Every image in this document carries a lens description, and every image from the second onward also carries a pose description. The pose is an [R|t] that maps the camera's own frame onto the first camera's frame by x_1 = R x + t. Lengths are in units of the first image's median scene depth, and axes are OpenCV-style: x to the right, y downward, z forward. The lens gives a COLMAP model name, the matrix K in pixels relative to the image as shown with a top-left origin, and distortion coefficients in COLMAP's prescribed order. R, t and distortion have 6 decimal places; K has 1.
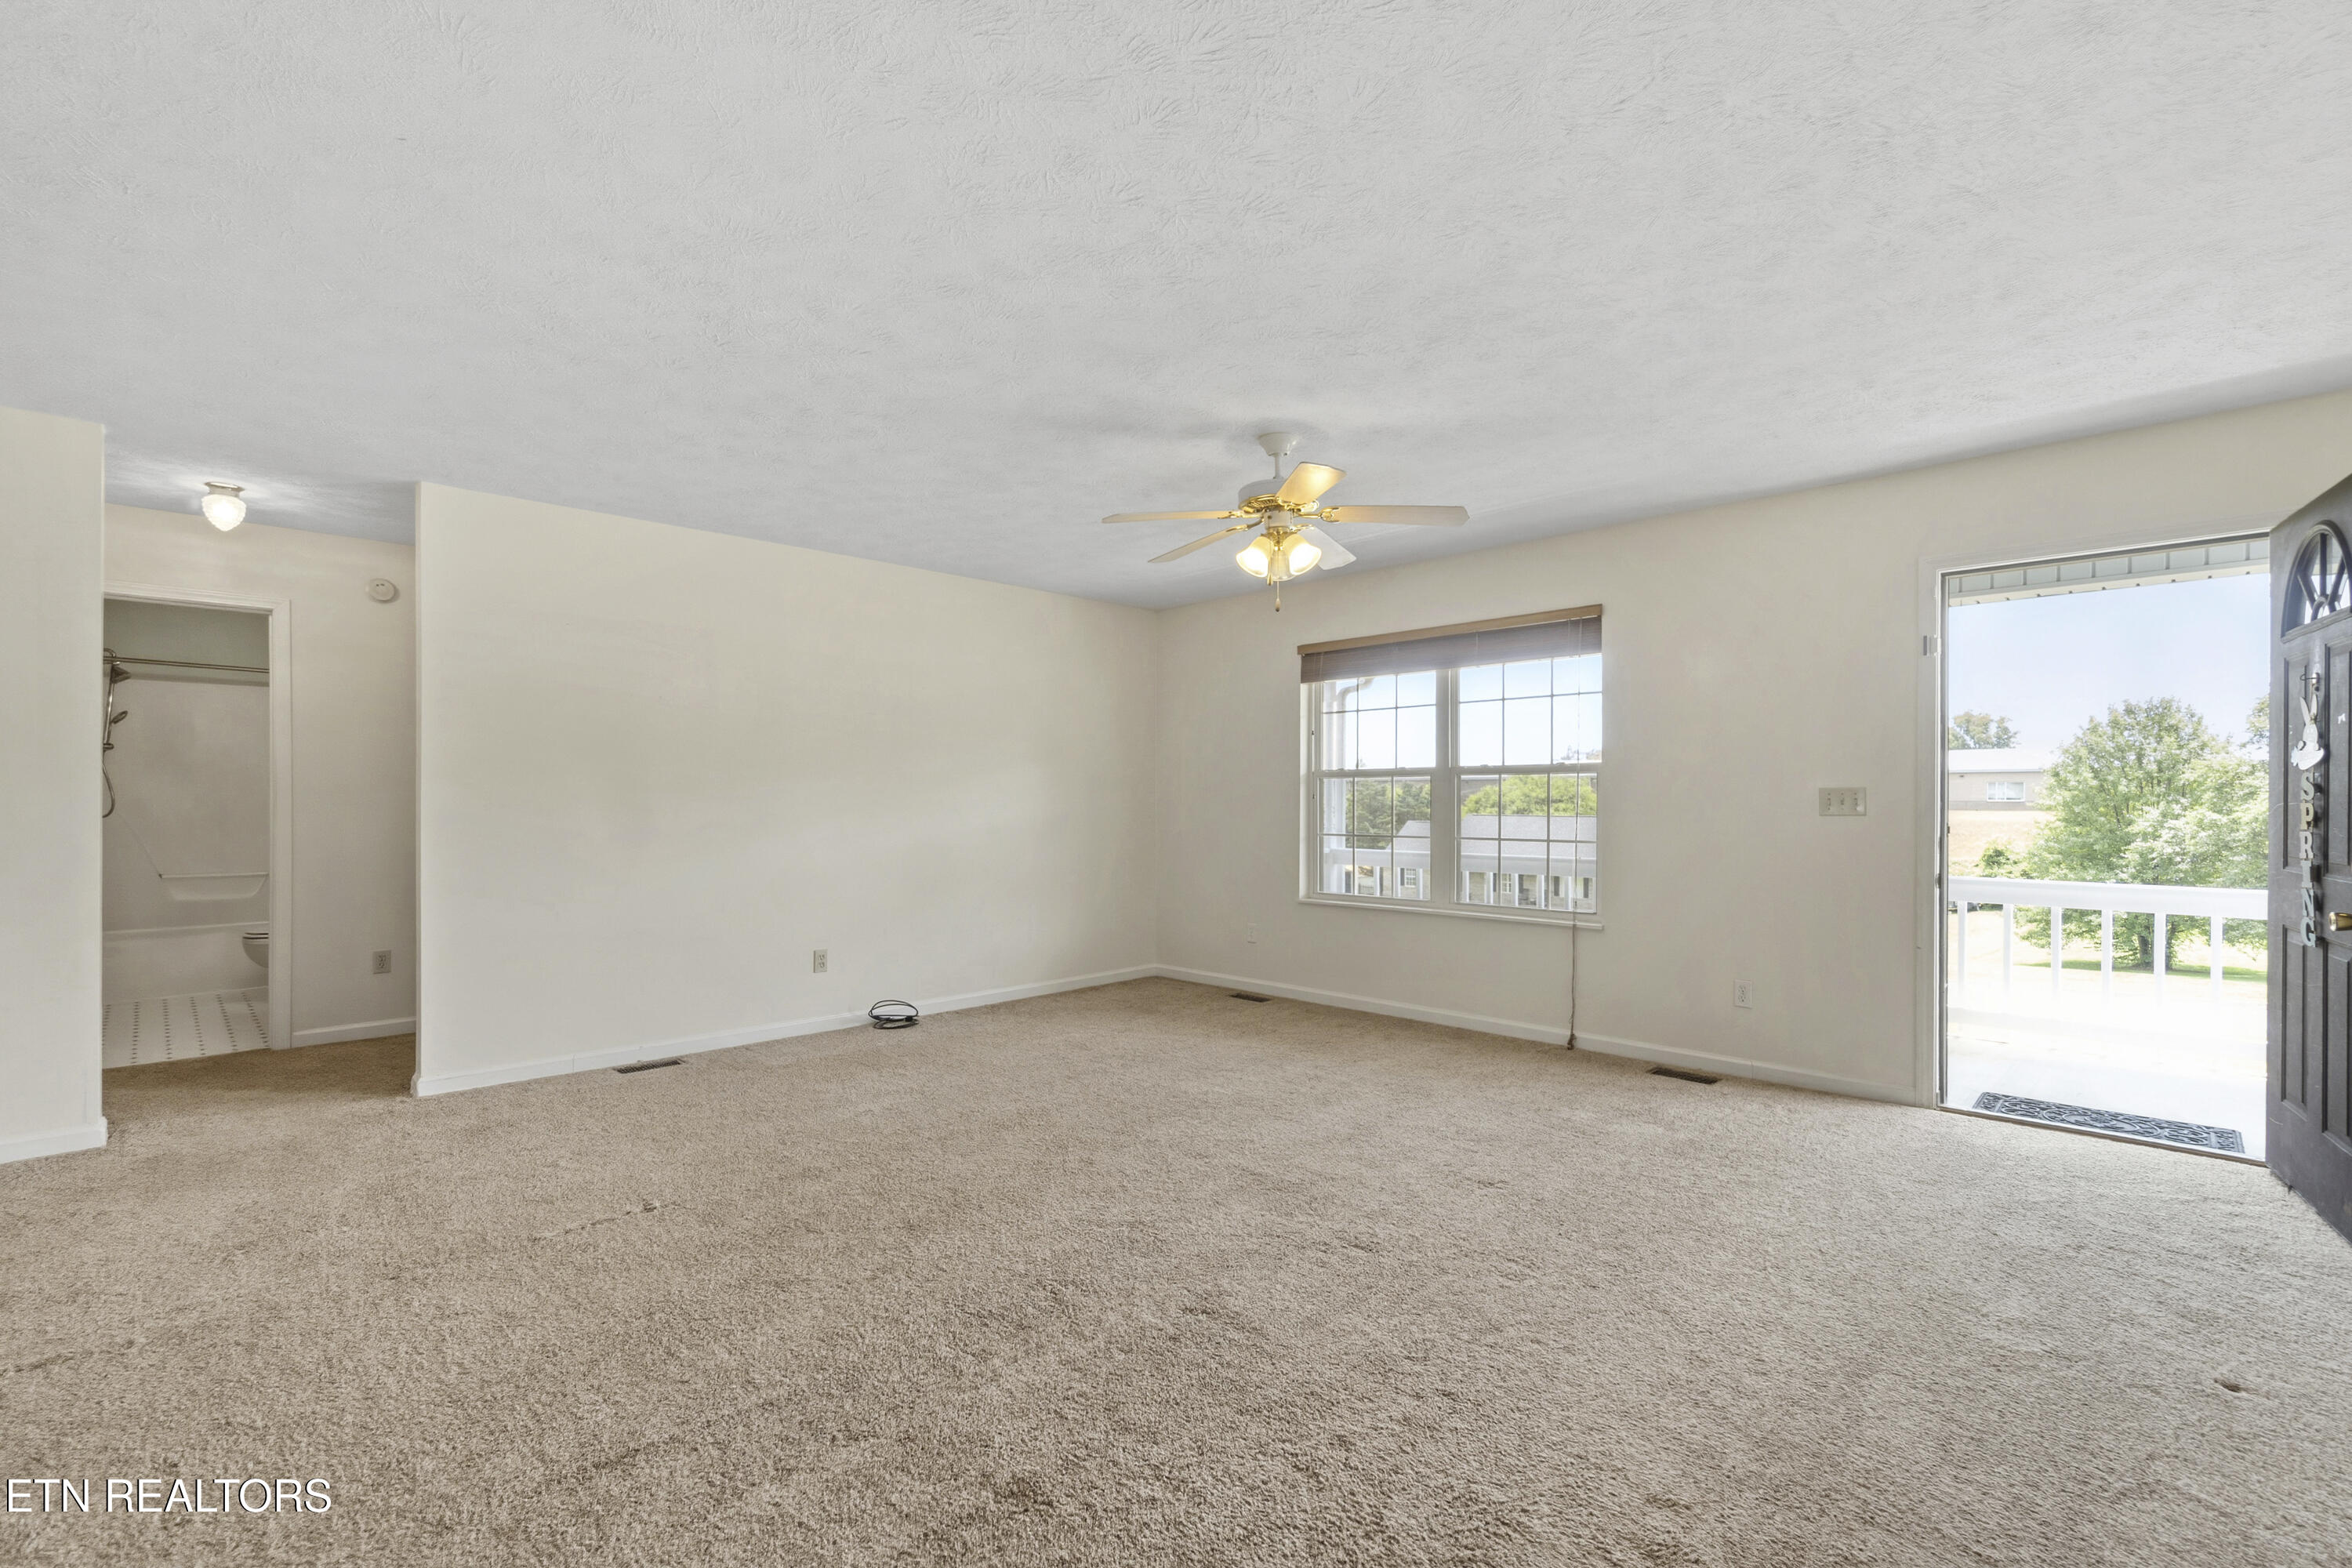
lens RADIAL K [[1047.0, 0, 1175.9], [0, 1047.0, 791.3], [0, 0, 1]] dist [-0.000296, -0.000031]
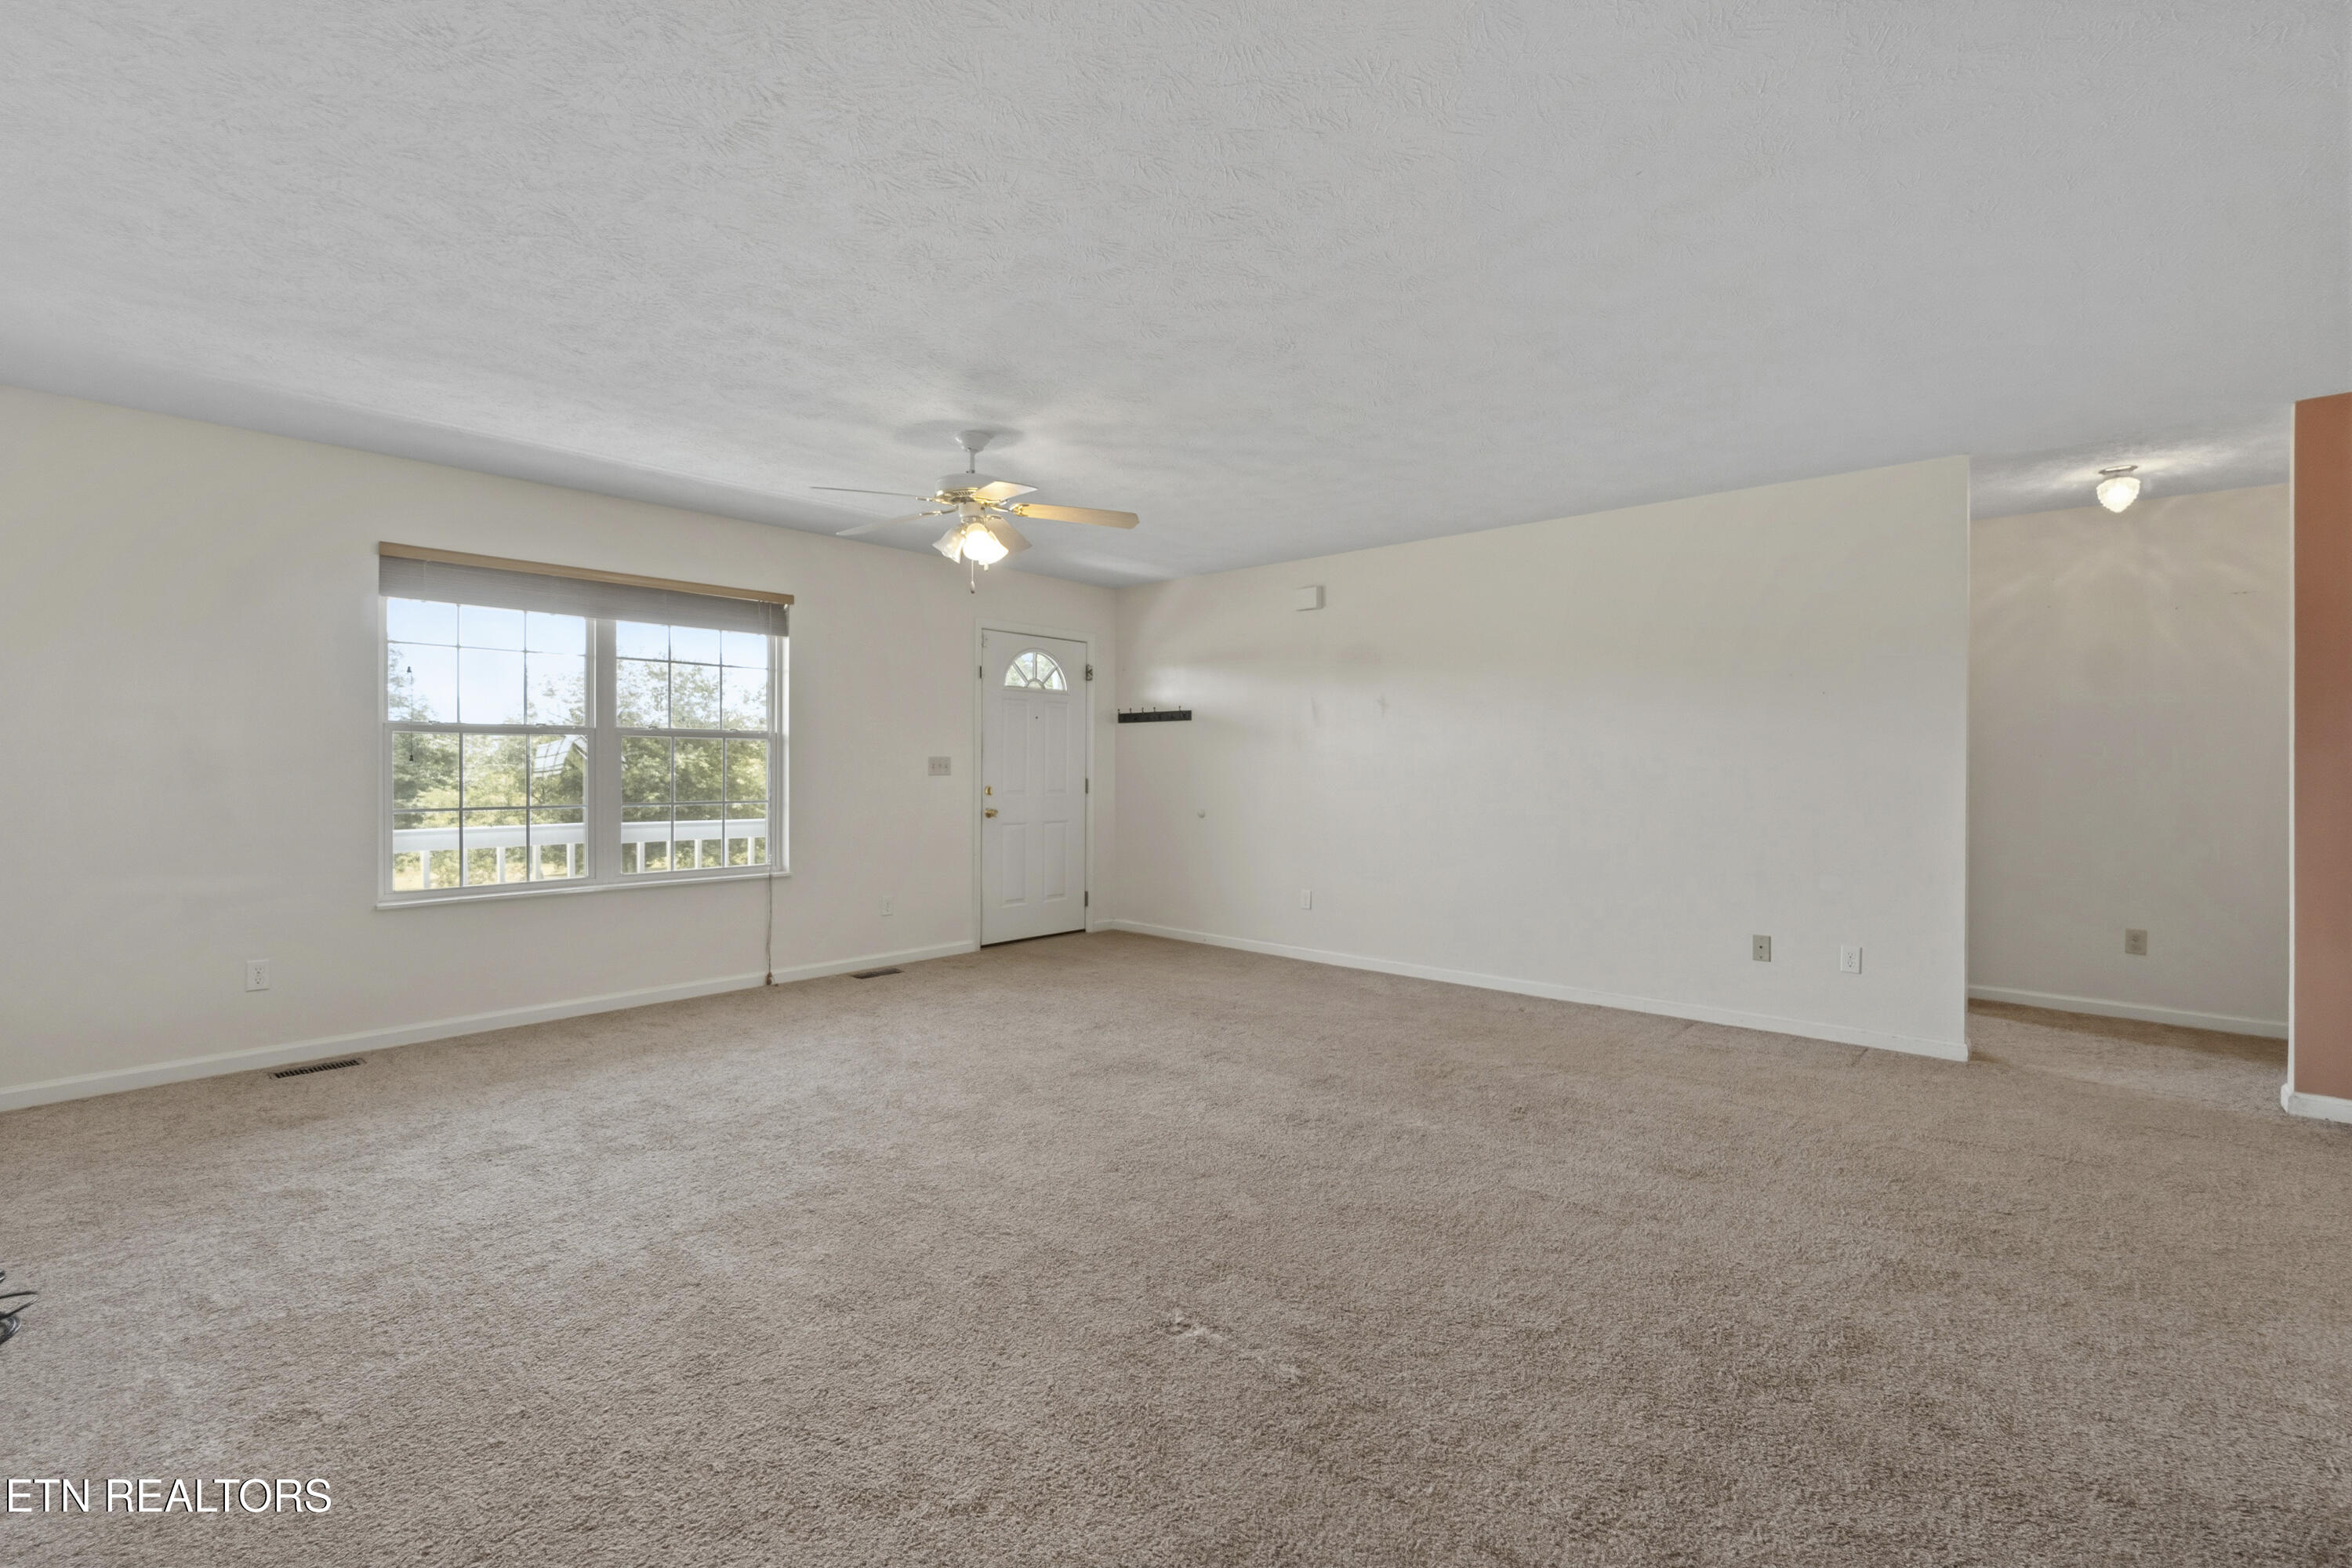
lens RADIAL K [[1016.9, 0, 1173.6], [0, 1016.9, 779.1], [0, 0, 1]] dist [-0.004633, 0.001873]
pose [[-0.059320, -0.015362, 0.998121, -0.727964], [-0.011911, 0.999821, 0.014681, 0.002644], [-0.998168, -0.011018, -0.059493, 0.631300]]
